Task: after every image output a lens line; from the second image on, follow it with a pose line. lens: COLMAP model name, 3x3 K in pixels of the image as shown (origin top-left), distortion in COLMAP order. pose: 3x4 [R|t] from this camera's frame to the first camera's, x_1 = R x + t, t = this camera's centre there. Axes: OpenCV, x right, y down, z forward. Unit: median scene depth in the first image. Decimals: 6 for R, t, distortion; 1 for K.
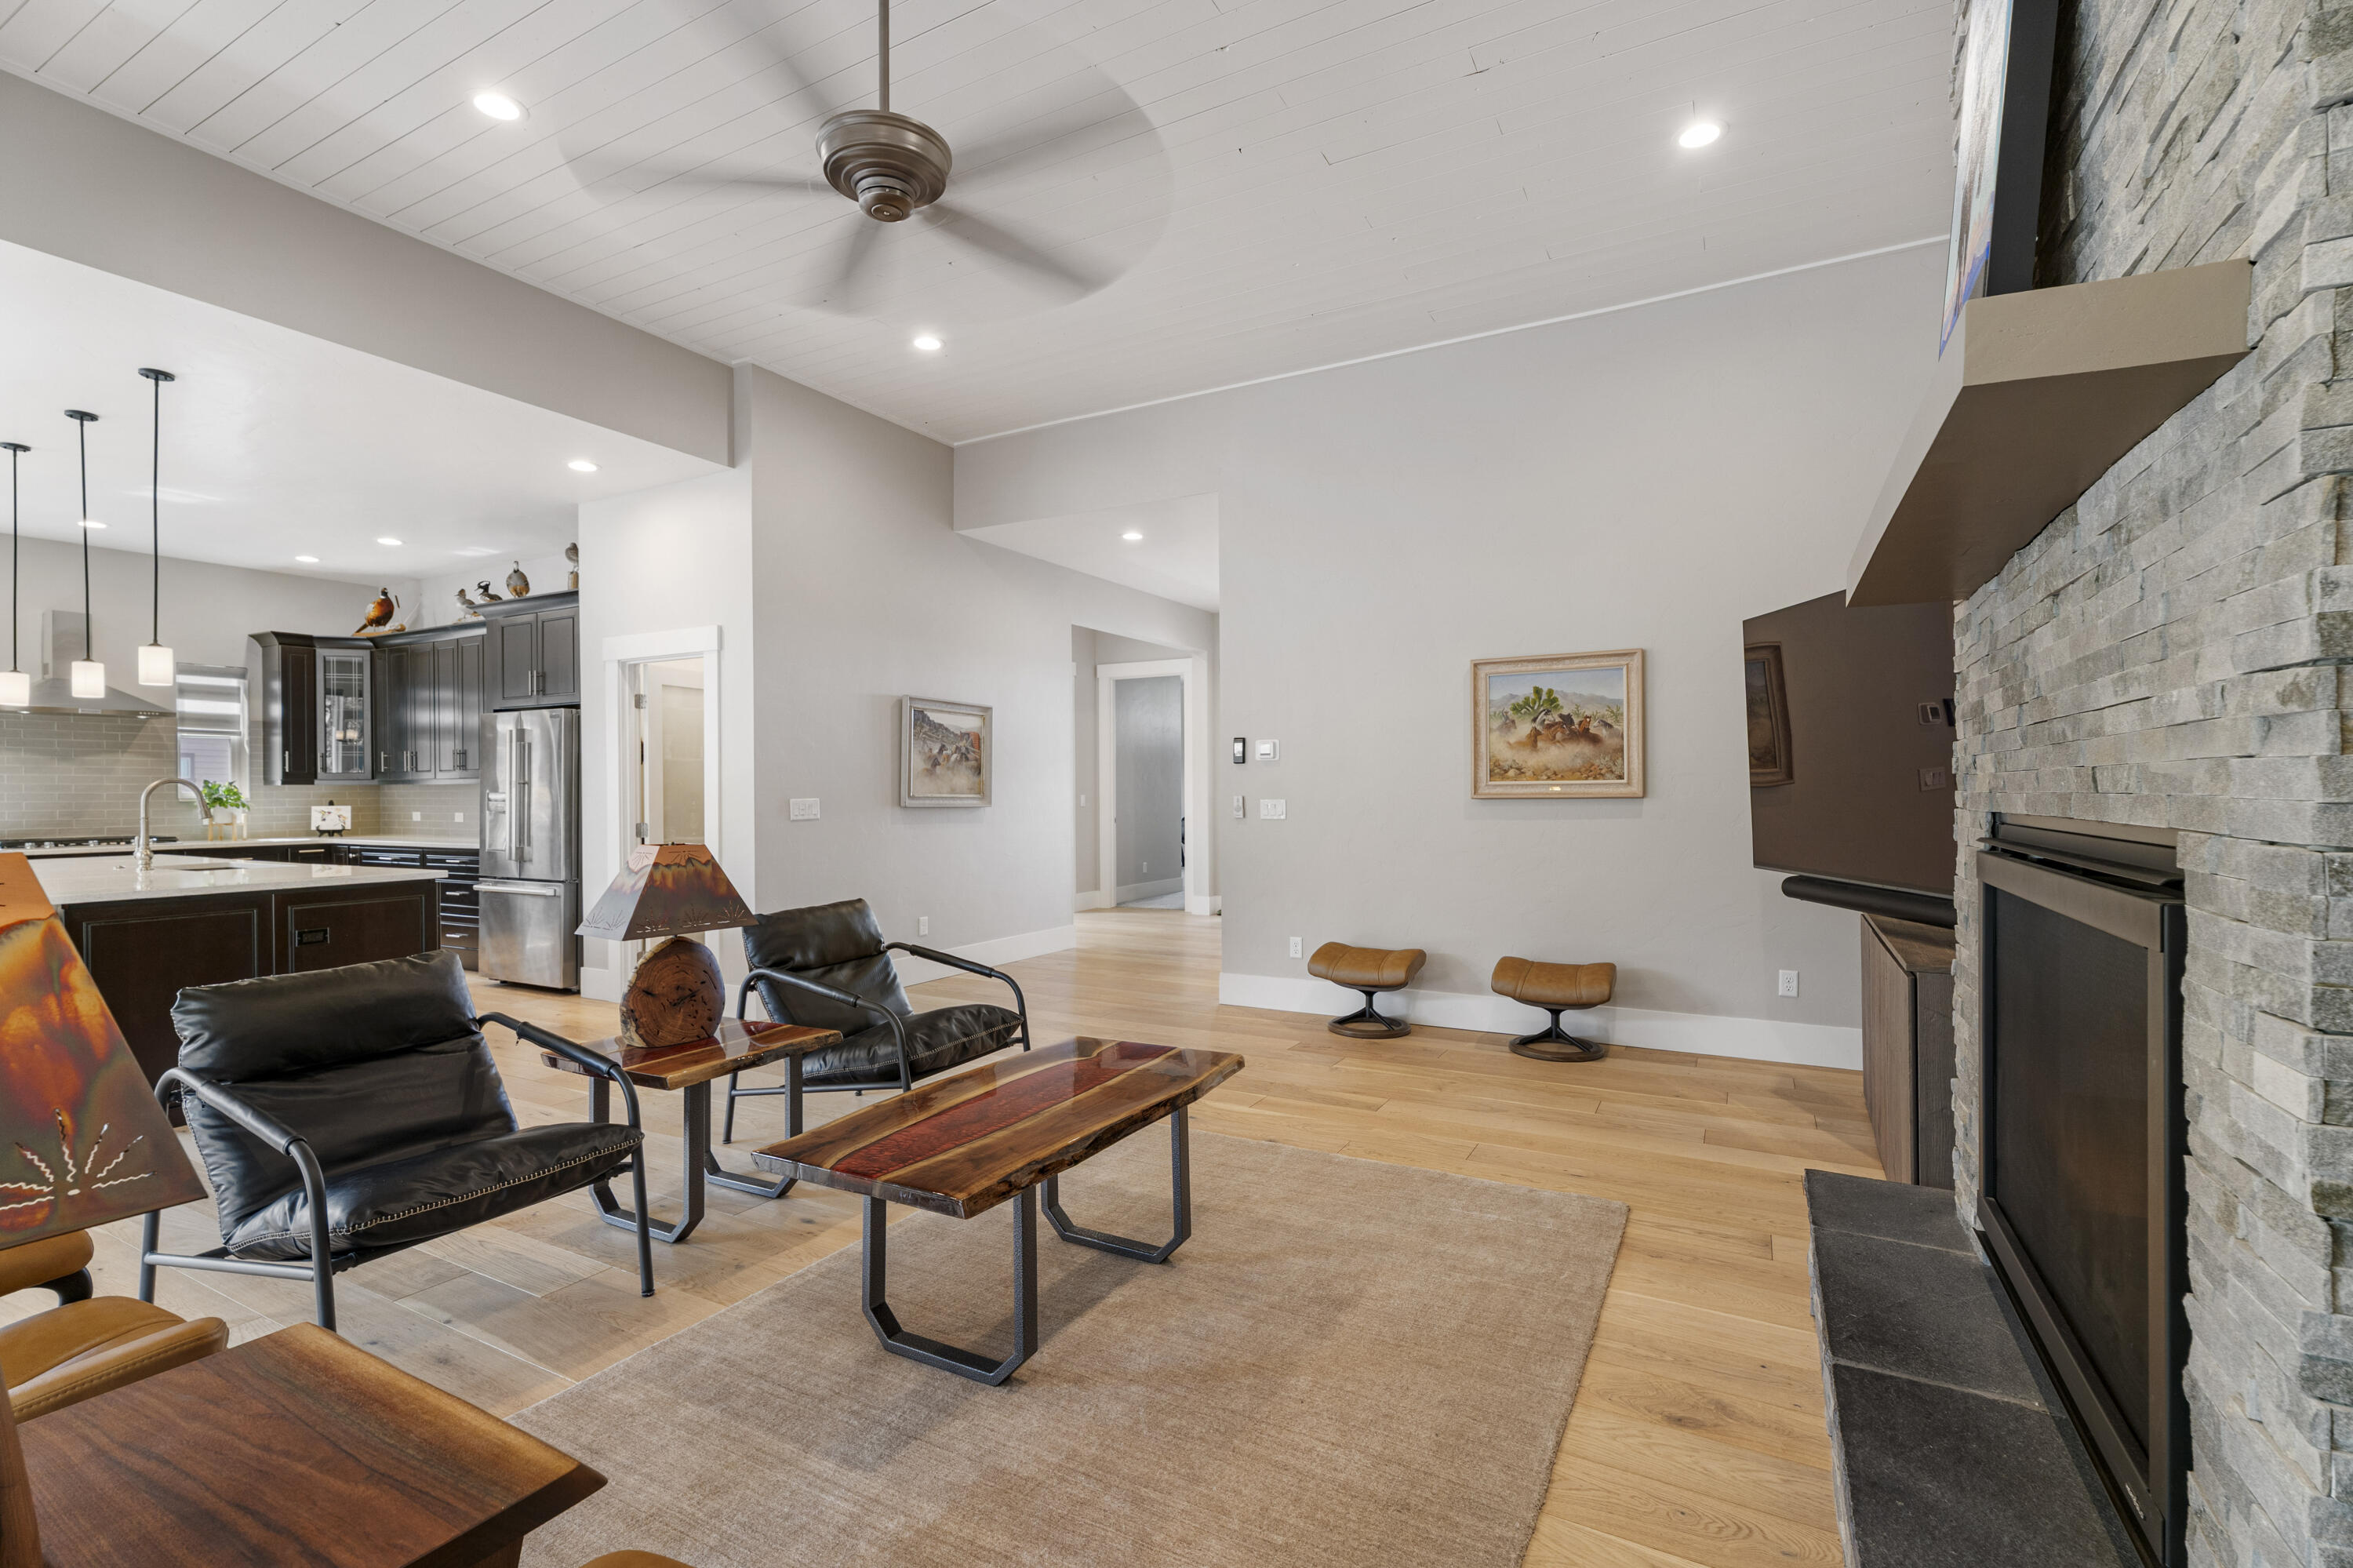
lens RADIAL K [[1050.0, 0, 1152.8], [0, 1050.0, 794.2], [0, 0, 1]] dist [0.004802, -0.001245]
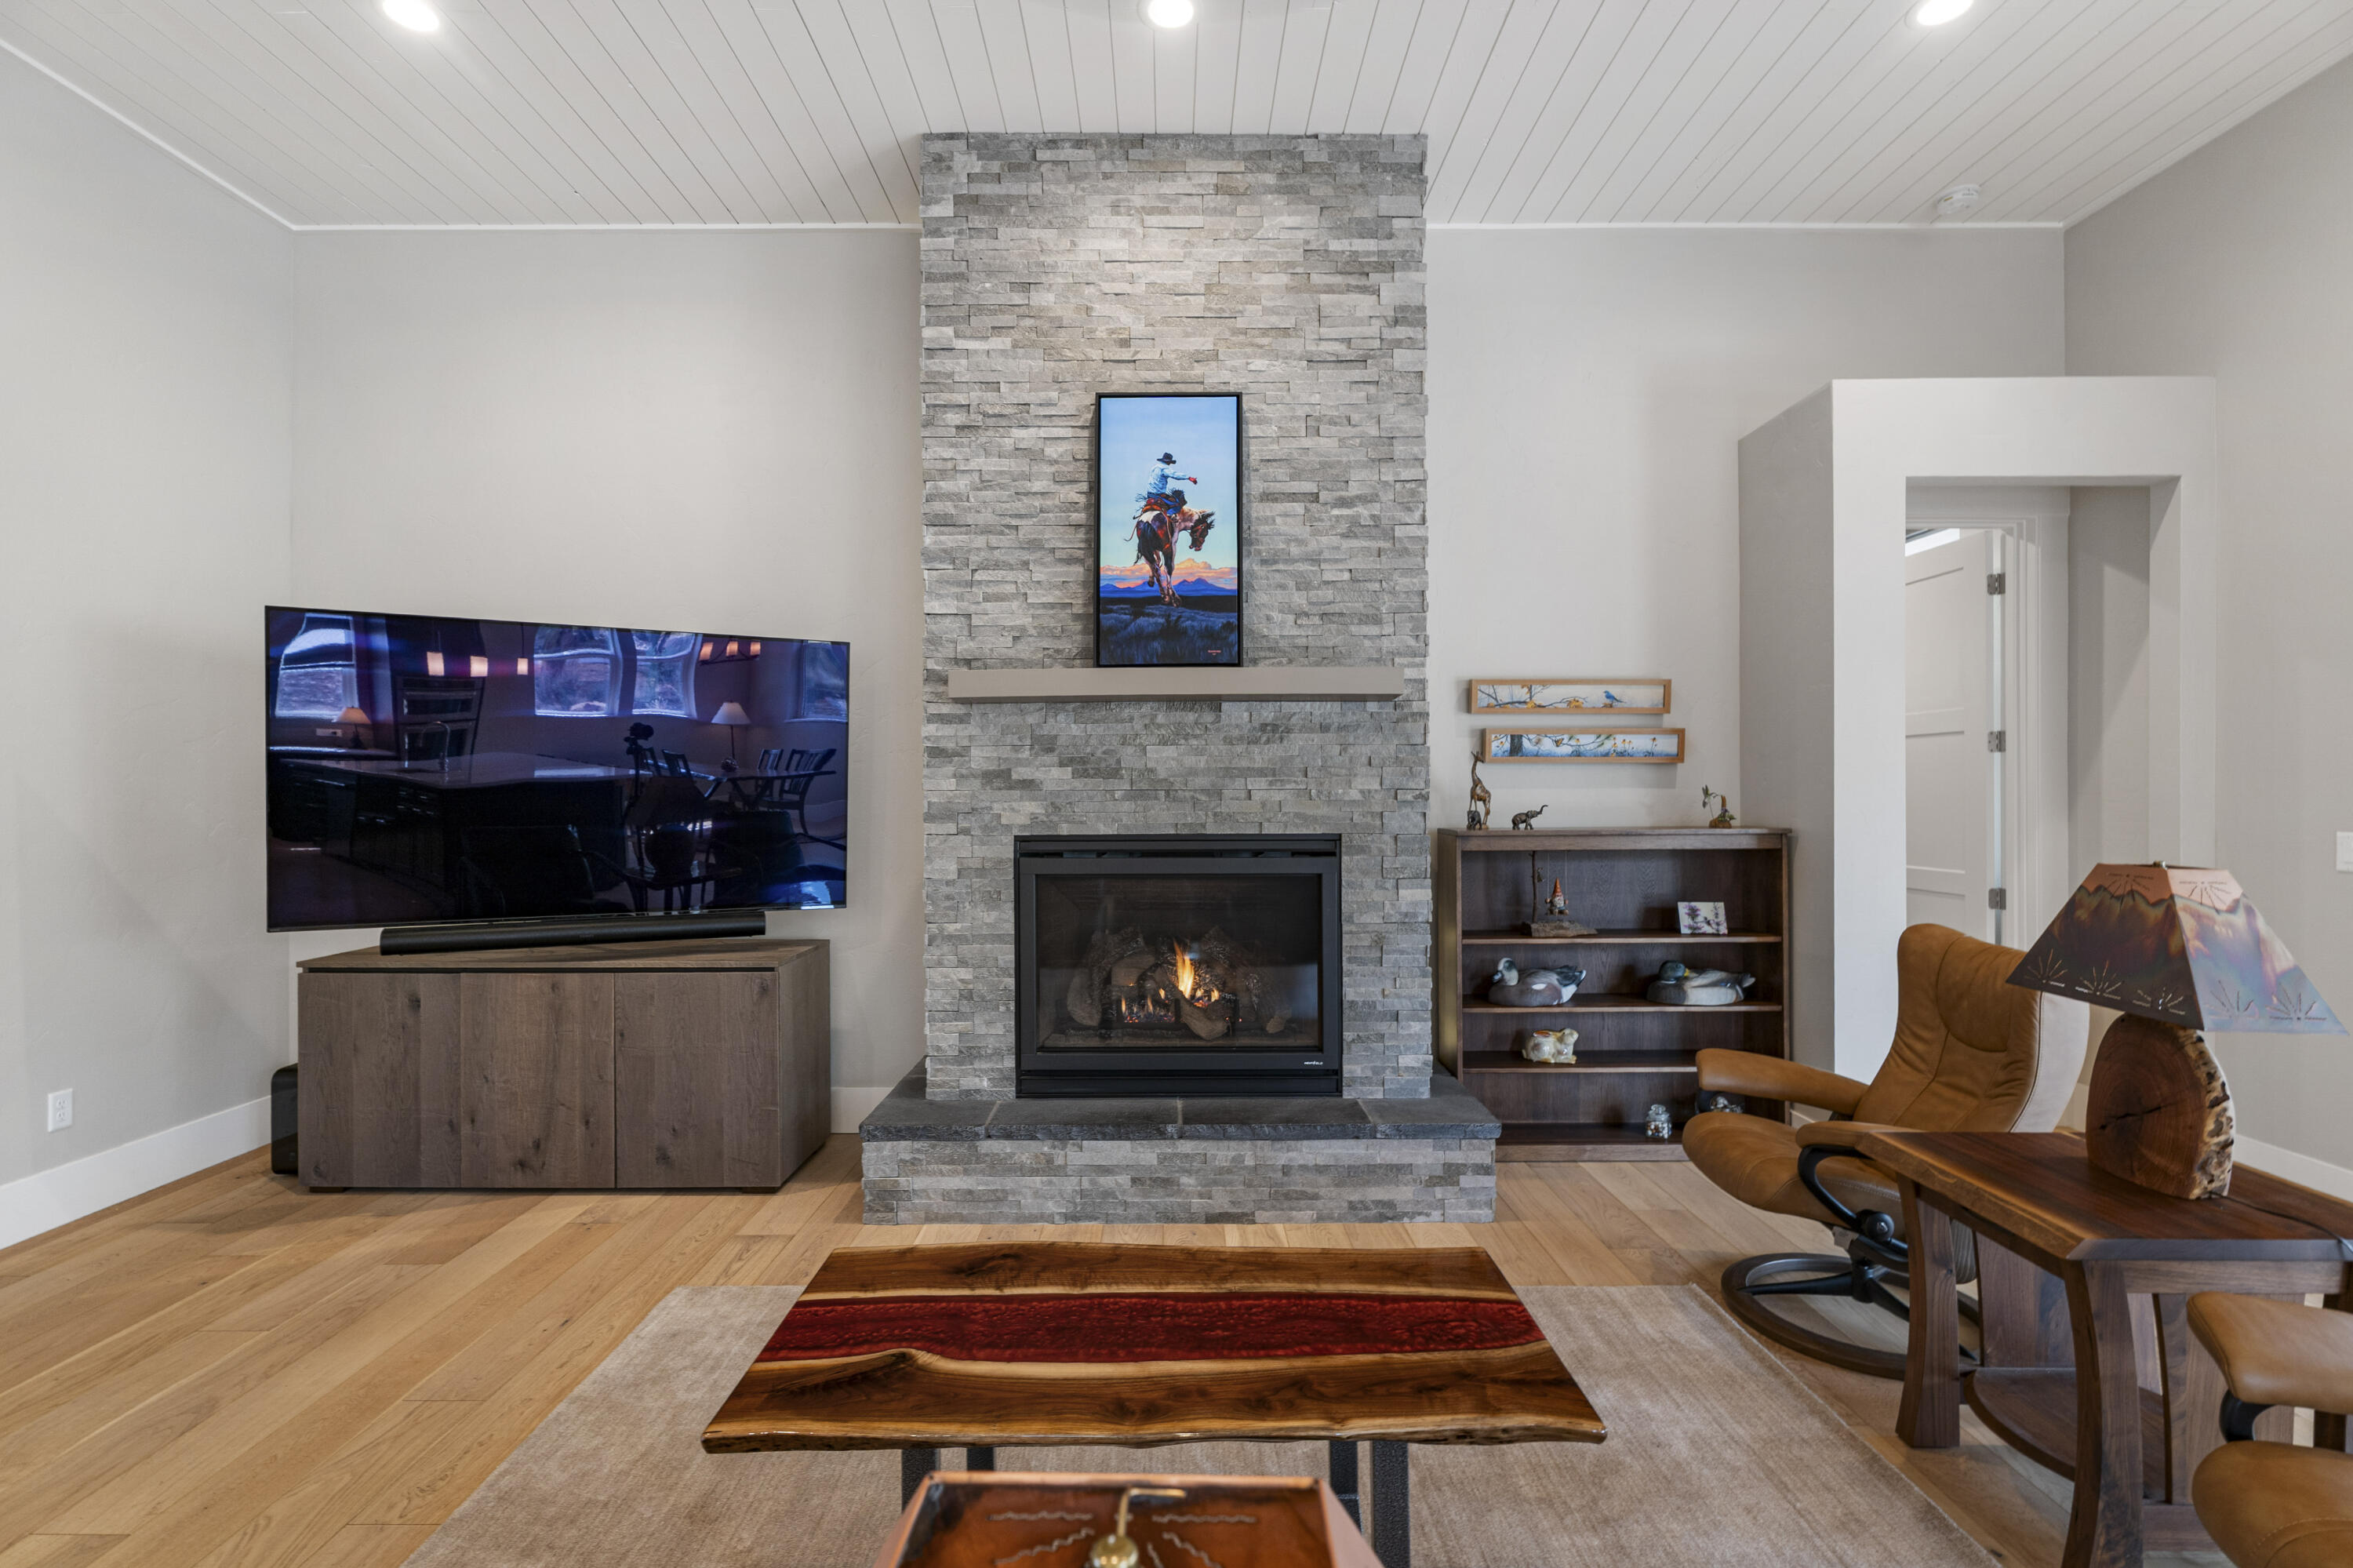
lens RADIAL K [[1050.0, 0, 1175.4], [0, 1050.0, 789.0], [0, 0, 1]] dist [0.004802, -0.001245]
pose [[-0.492242, 0.008042, 0.870421, -0.446923], [0.008843, 0.999952, -0.004238, -0.028656], [-0.870413, 0.005611, -0.492290, 0.846035]]
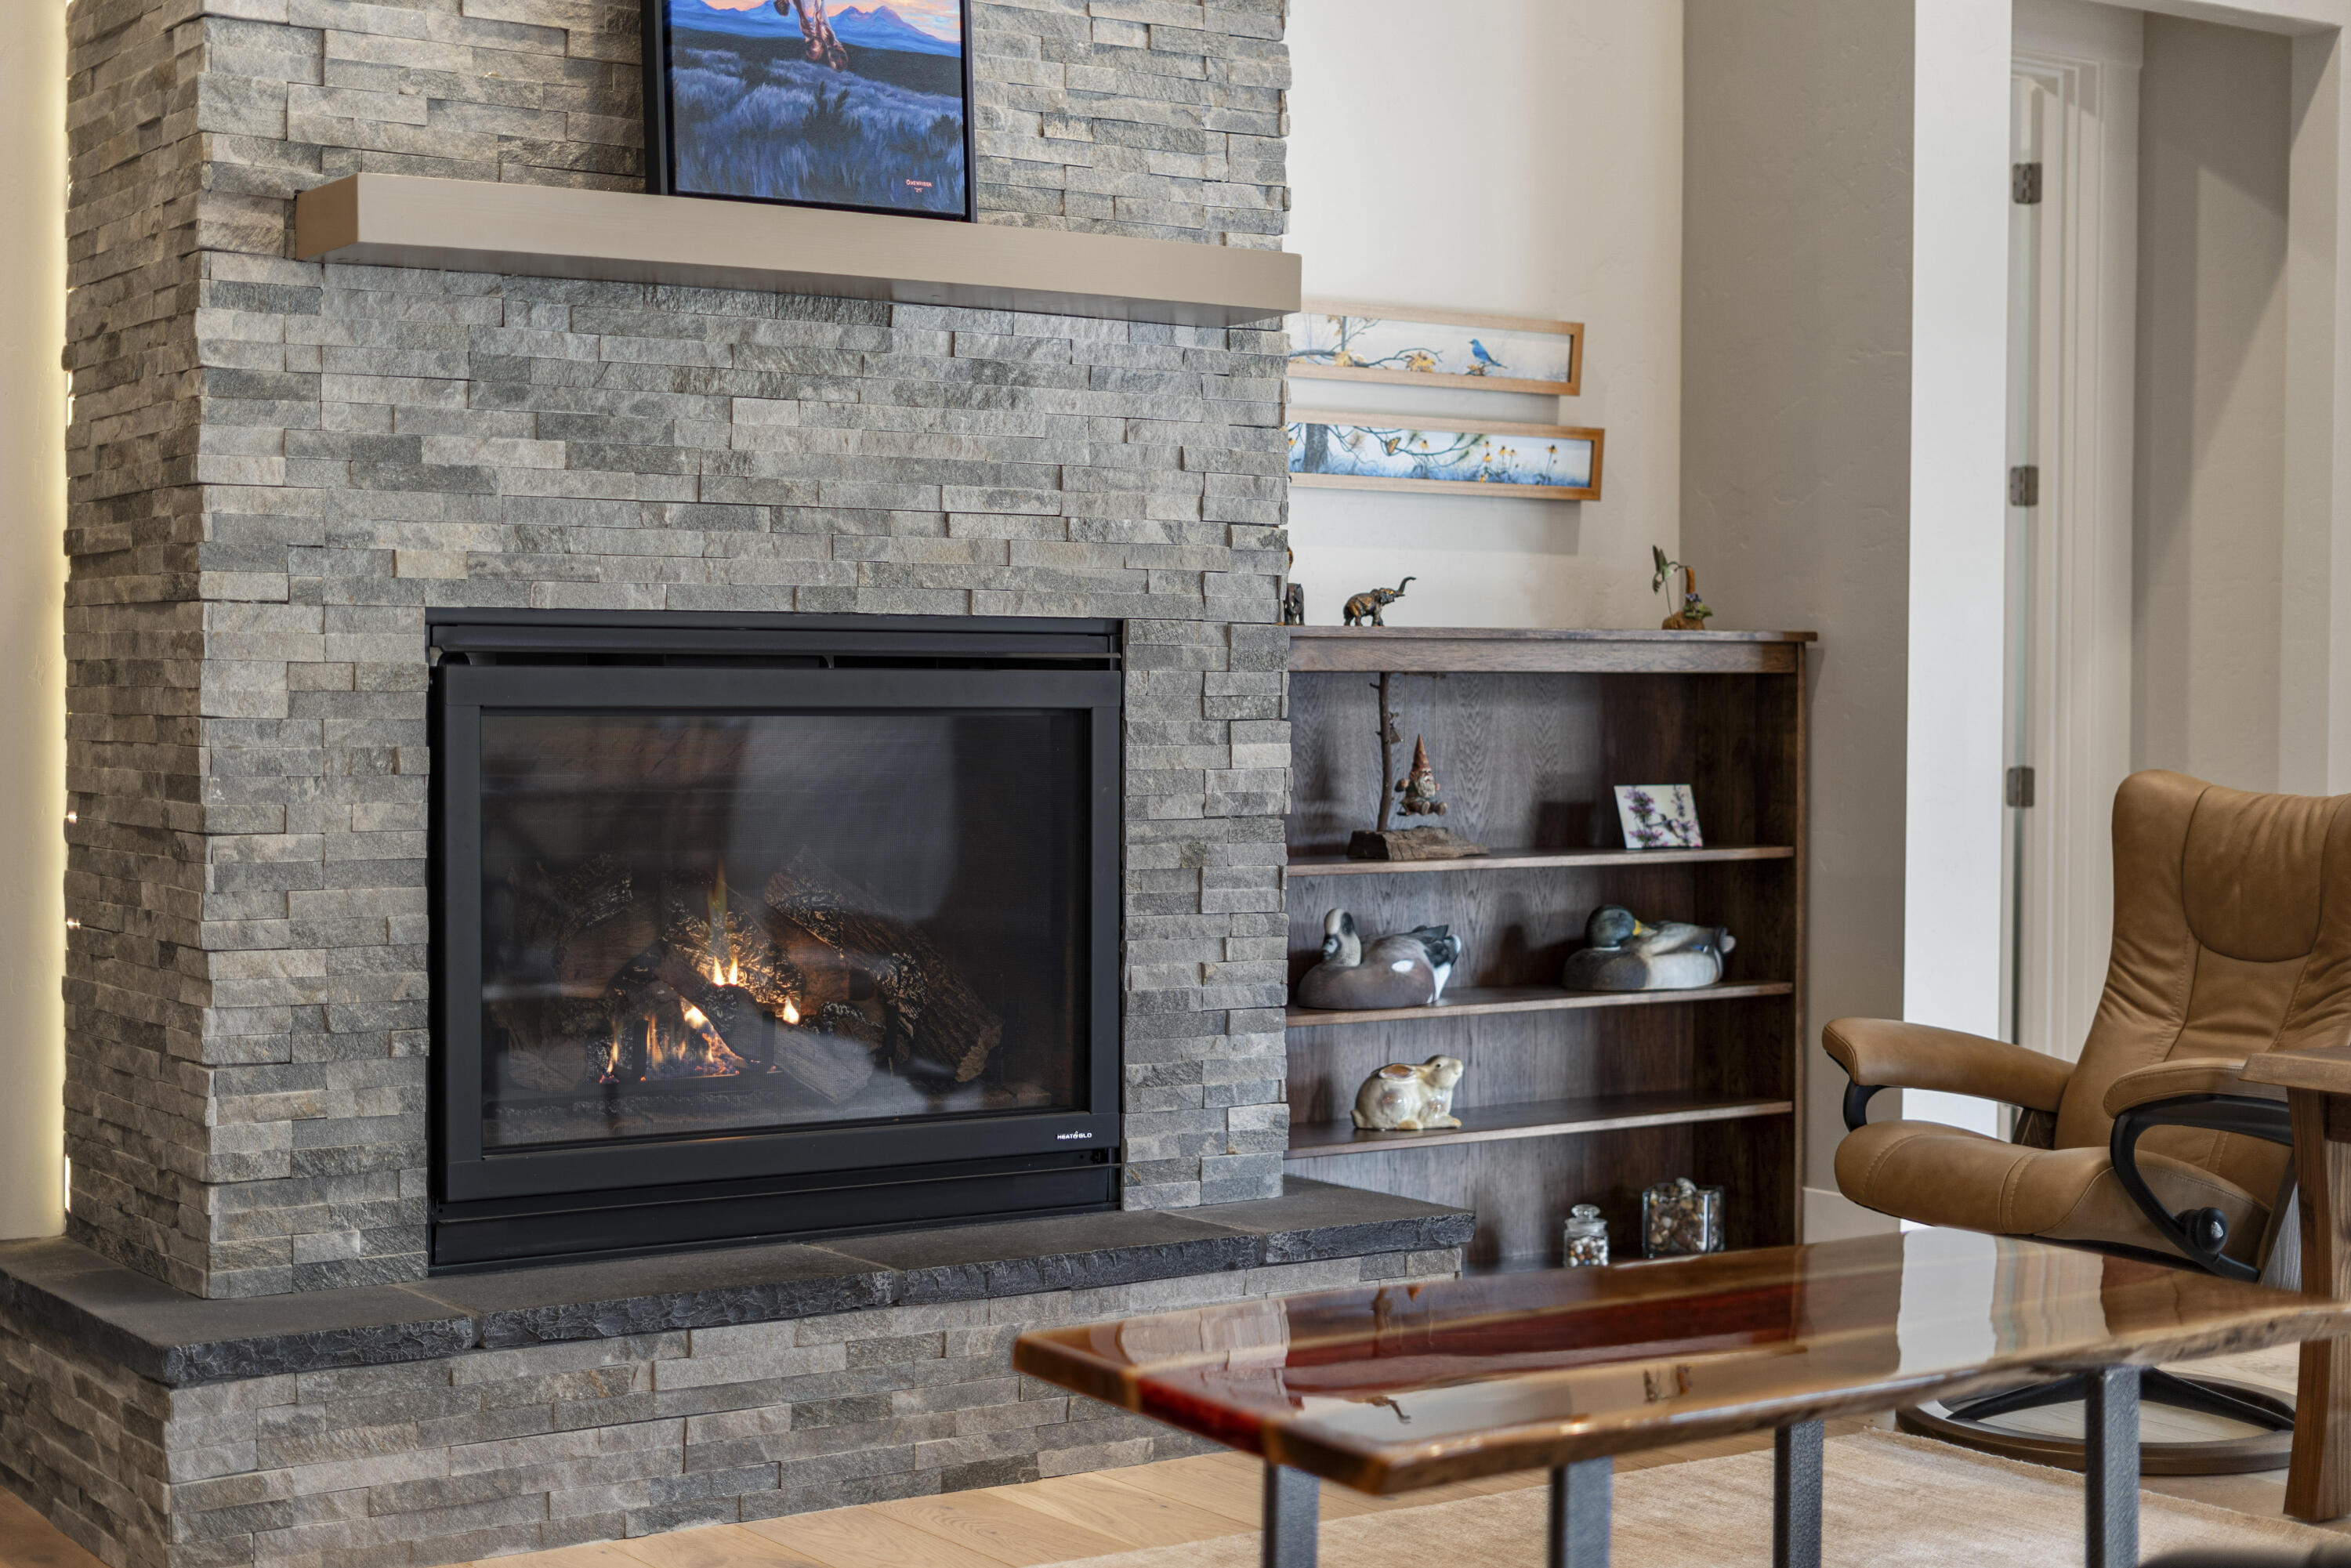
lens RADIAL K [[3380.2, 0, 1120.6], [0, 3380.2, 718.8], [0, 0, 1]] dist [0.003164, 0.000000]
pose [[-0.887965, -0.006964, 0.459857, -0.321217], [-0.001014, 0.999913, 0.013184, 0.029265], [-0.459909, 0.011241, -0.887895, 1.434785]]
